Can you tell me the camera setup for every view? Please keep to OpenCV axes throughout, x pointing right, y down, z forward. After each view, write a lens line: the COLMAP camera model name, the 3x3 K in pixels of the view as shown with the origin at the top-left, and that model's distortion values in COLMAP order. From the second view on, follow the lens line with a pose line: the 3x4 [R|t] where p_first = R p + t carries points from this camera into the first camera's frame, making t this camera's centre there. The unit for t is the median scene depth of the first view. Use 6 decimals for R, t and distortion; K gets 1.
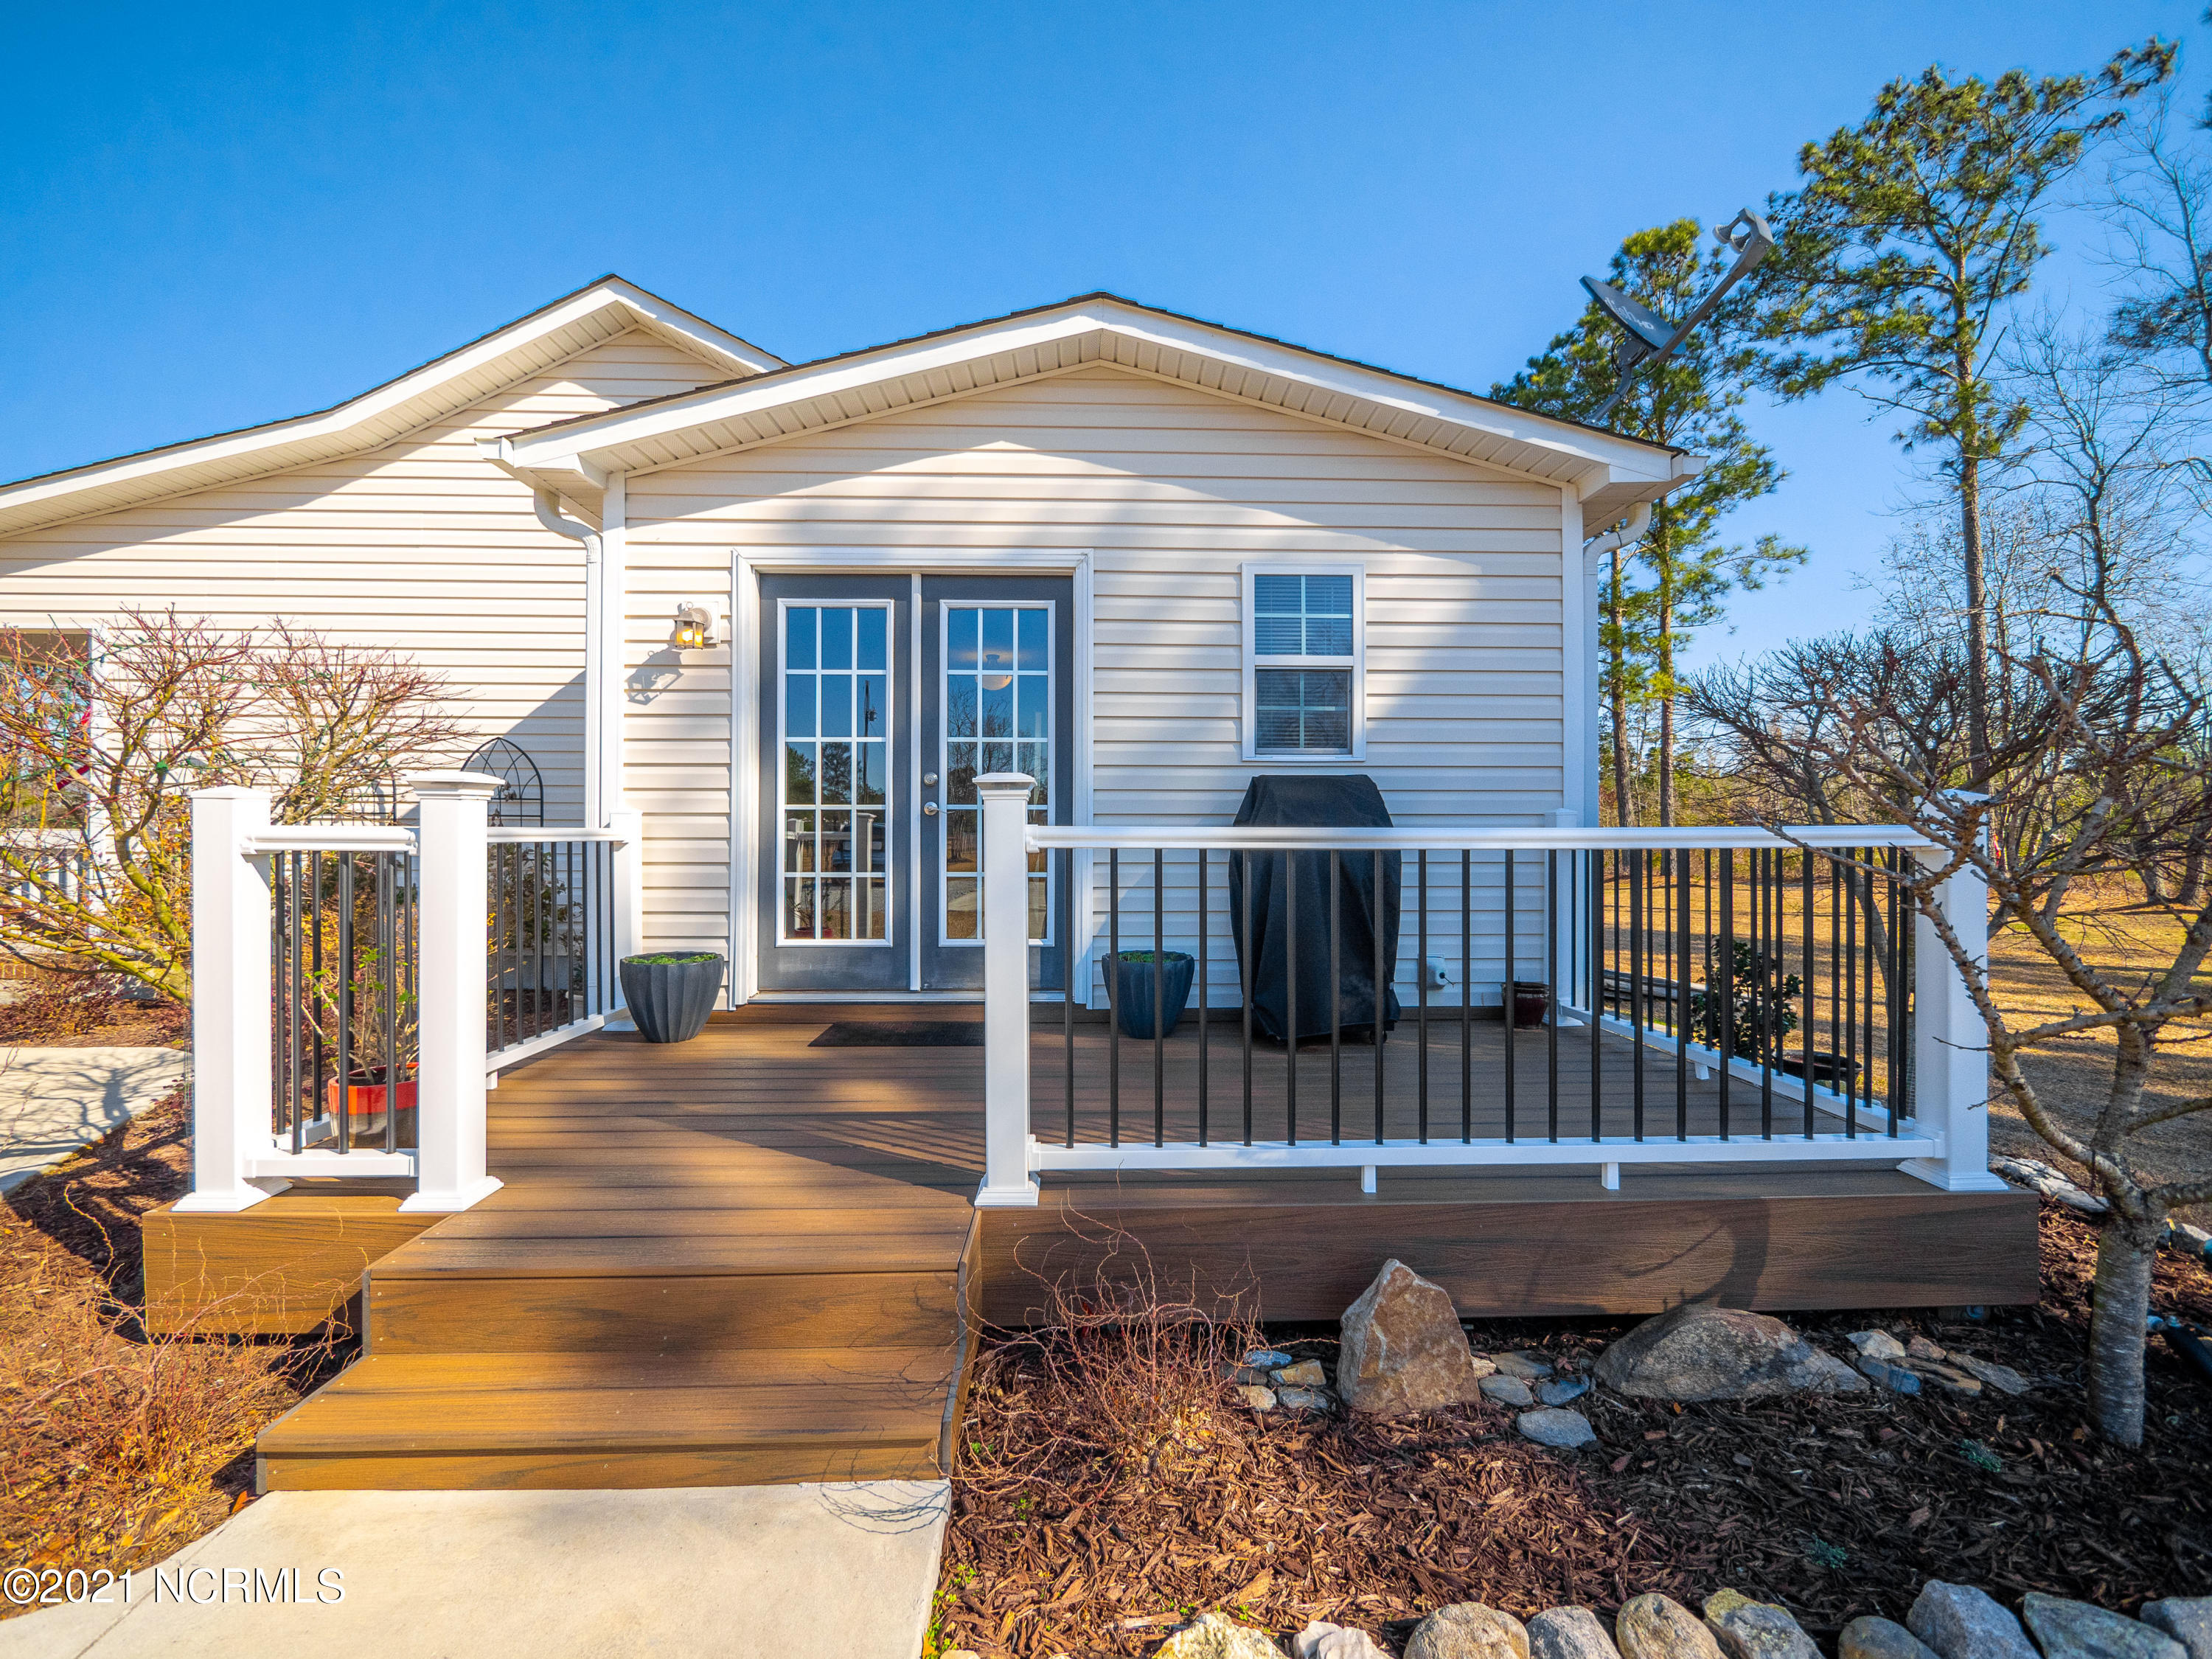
lens RADIAL K [[916.3, 0, 1109.0], [0, 916.3, 829.2], [0, 0, 1]] dist [-0.001871, -0.000931]
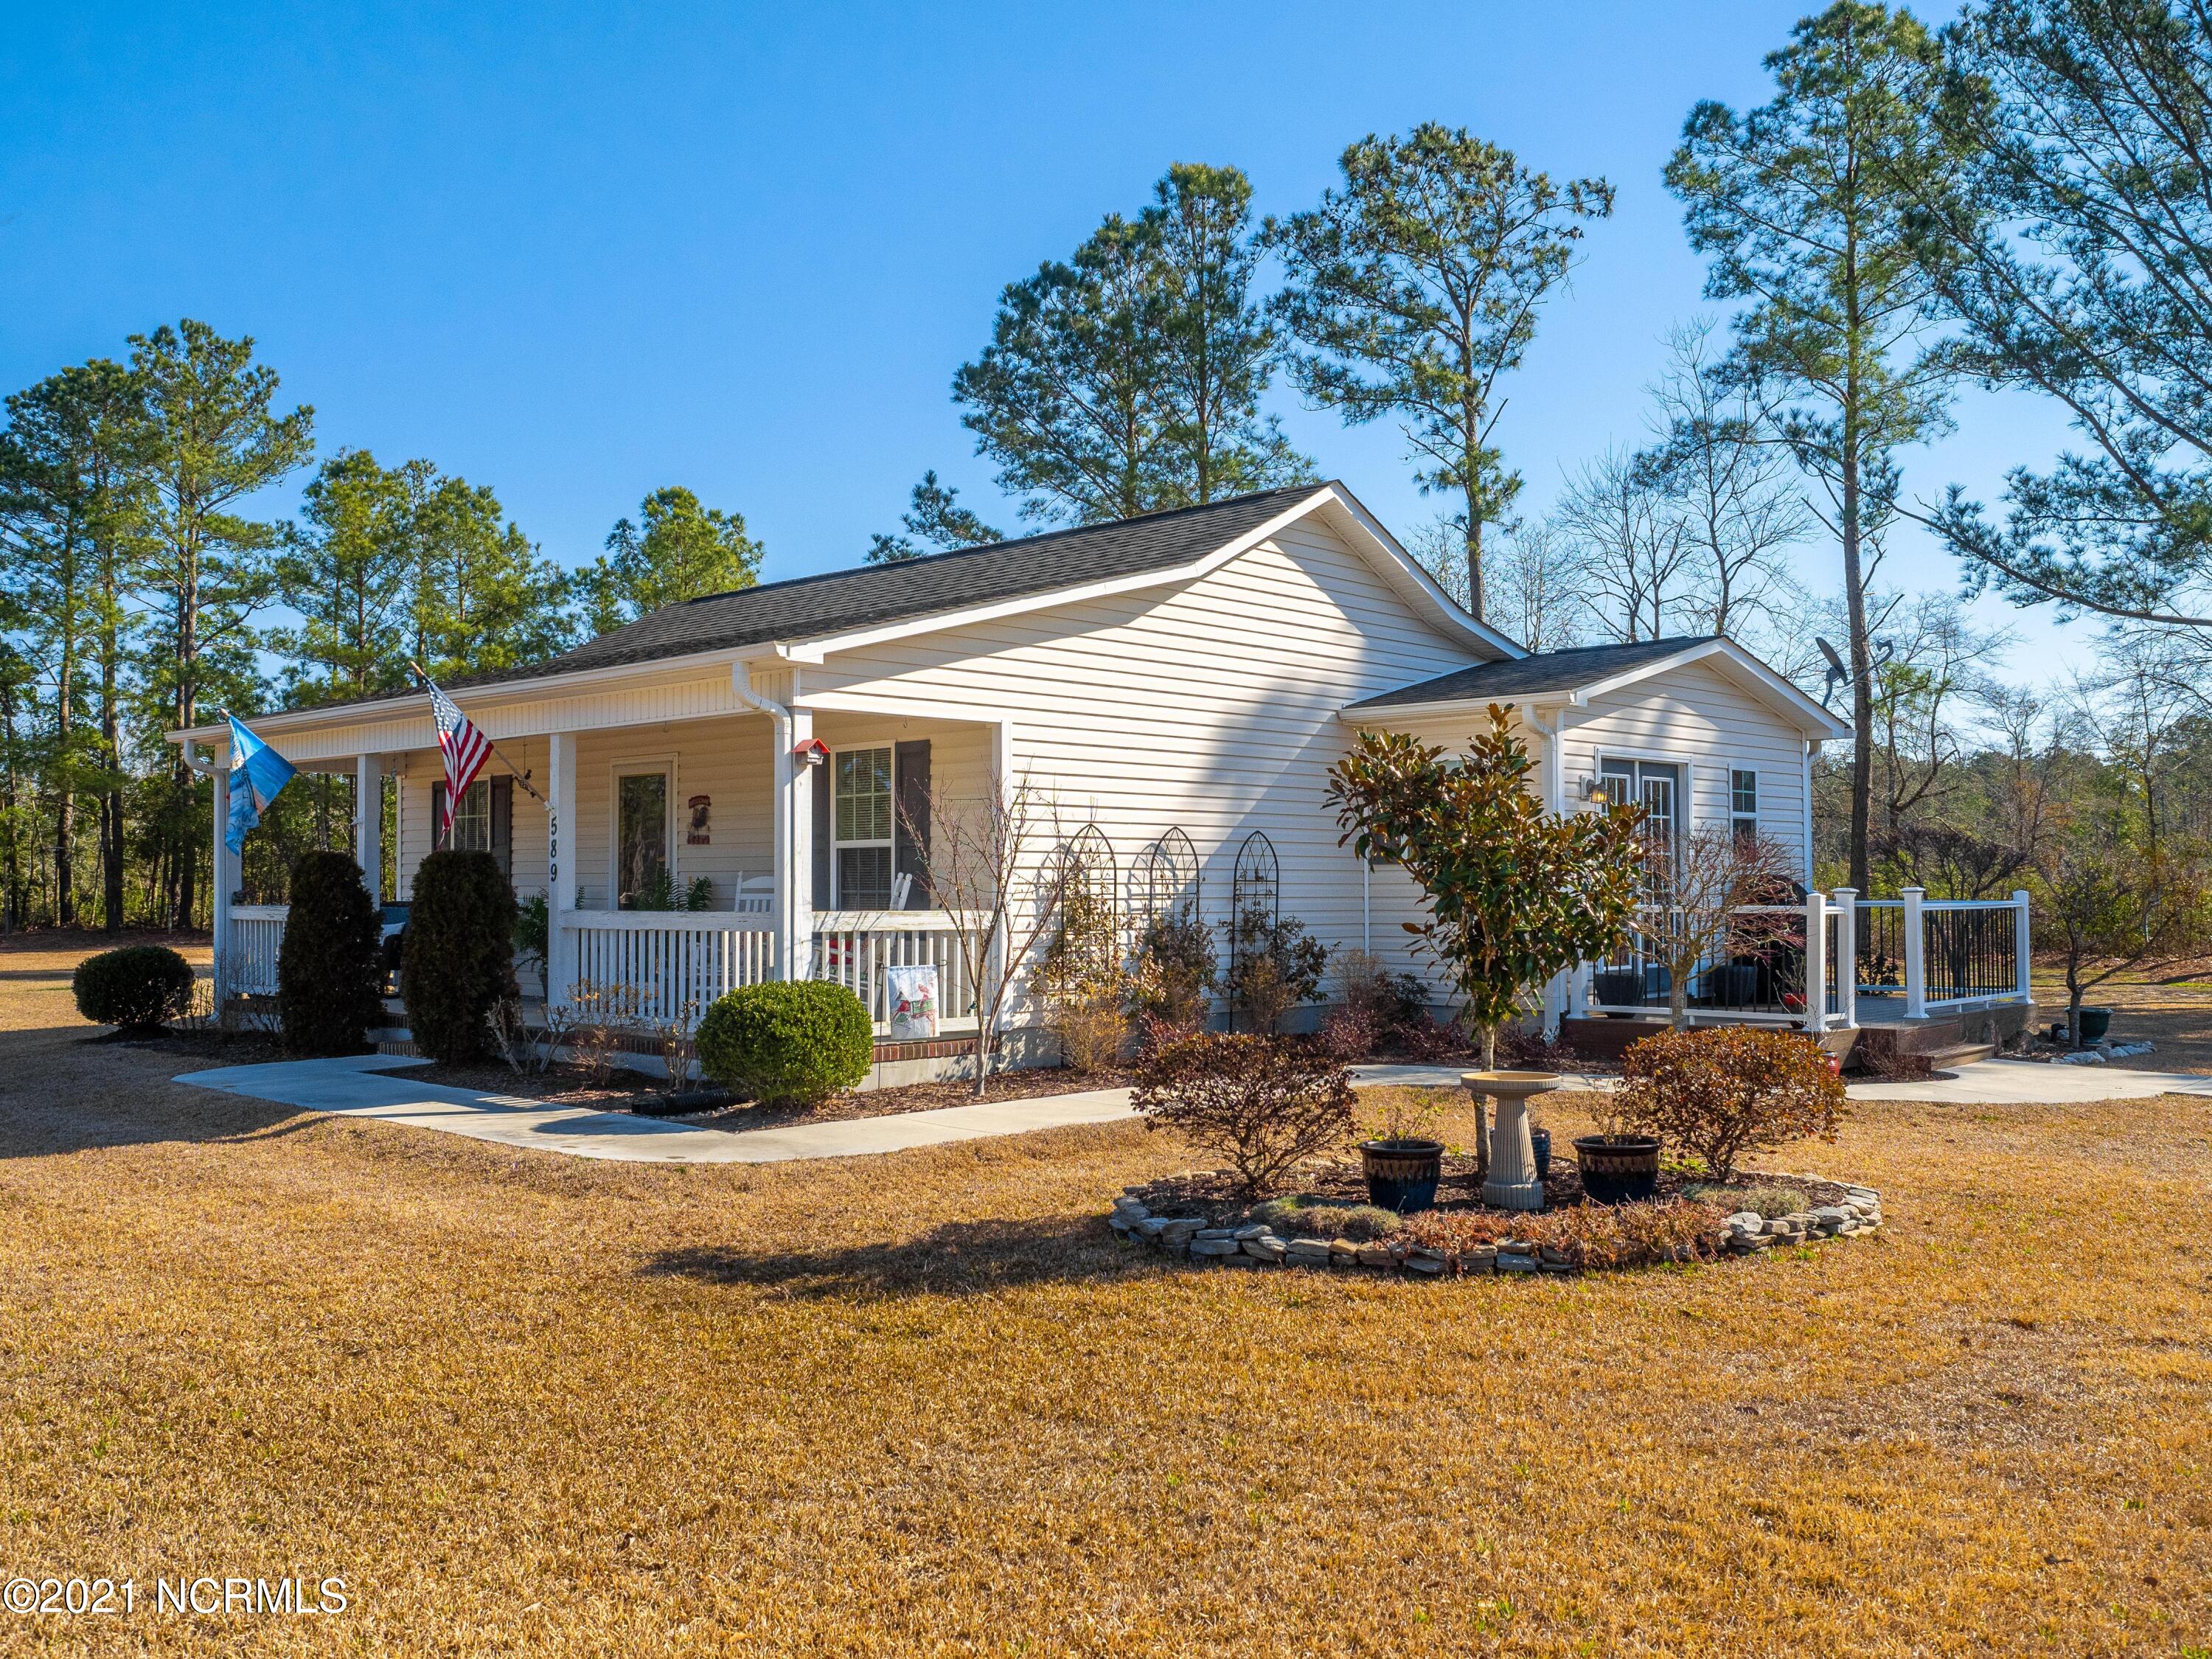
lens RADIAL K [[1936.0, 0, 1106.0], [0, 1936.0, 829.5], [0, 0, 1]] dist [-0.001812, -0.012354]
pose [[0.715791, 0.018086, 0.698080, -3.607323], [-0.000085, 0.999667, -0.025812, -0.046803], [-0.698315, 0.018417, 0.715554, -0.988435]]
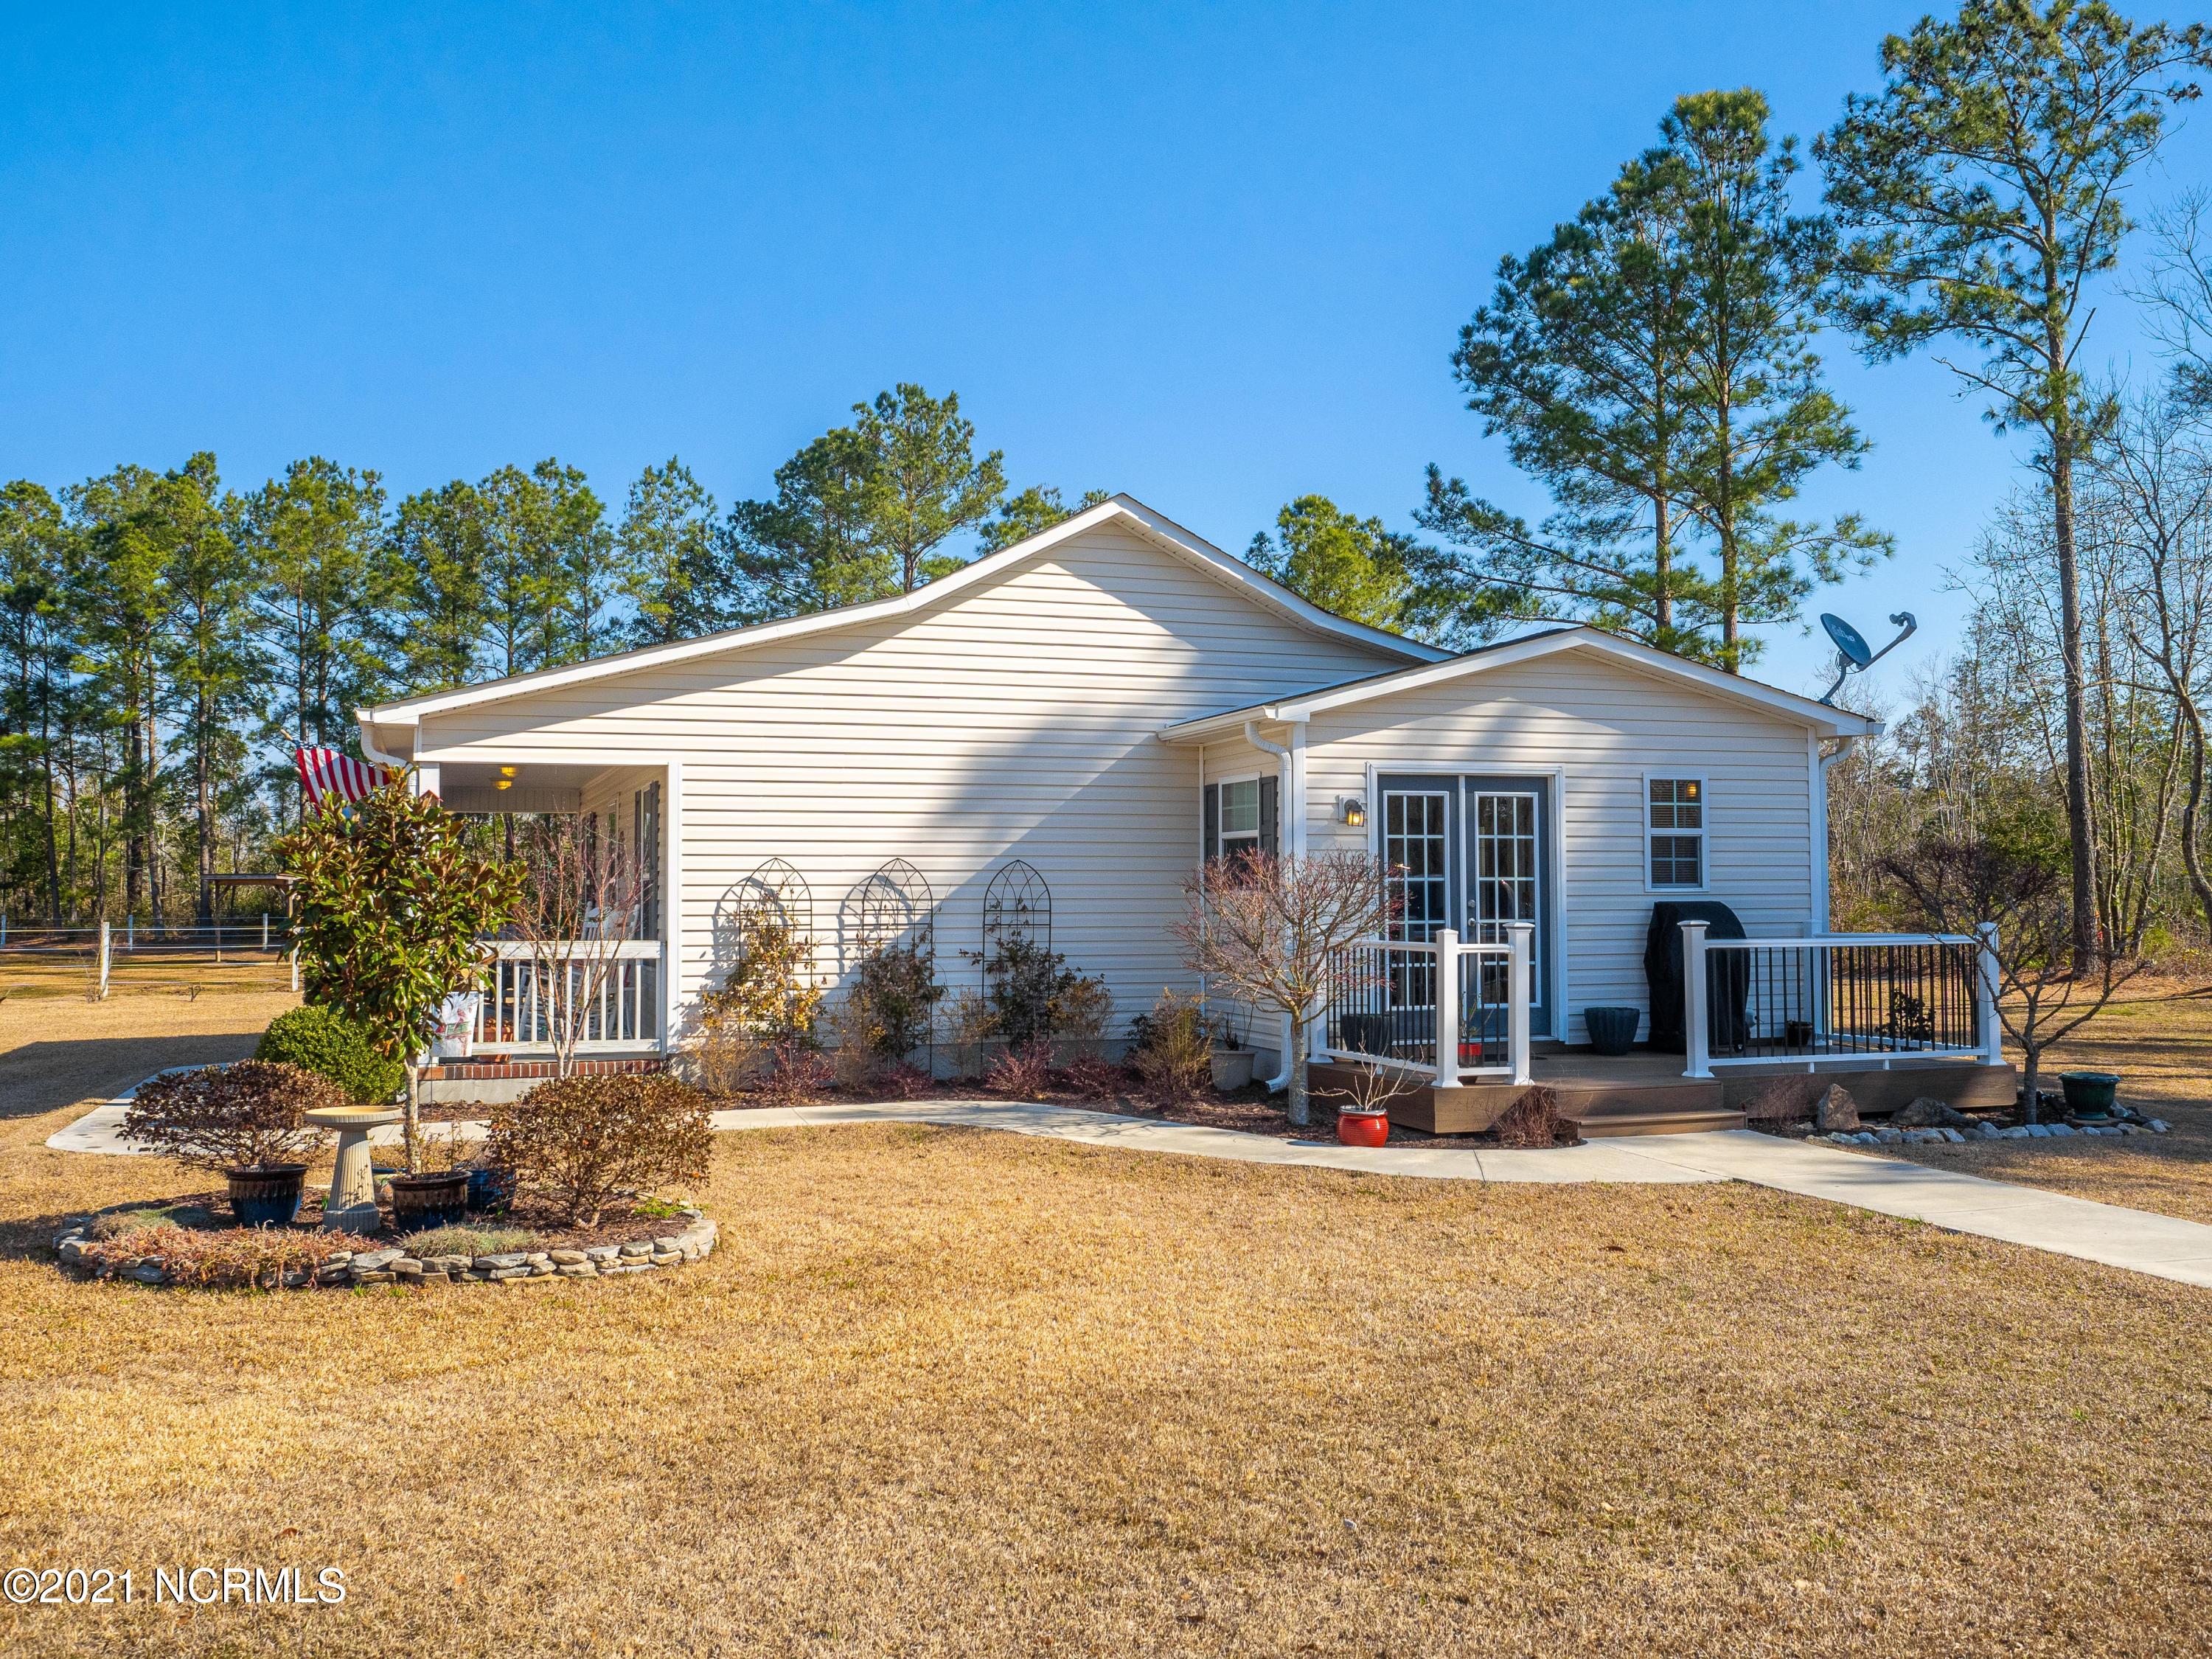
lens RADIAL K [[2031.2, 0, 1106.0], [0, 2031.2, 829.5], [0, 0, 1]] dist [-0.007886, 0.014015]
pose [[0.957924, 0.004213, 0.286992, -1.820838], [0.003885, 0.999610, -0.027643, -0.089219], [-0.286997, 0.027595, 0.957534, -2.209490]]
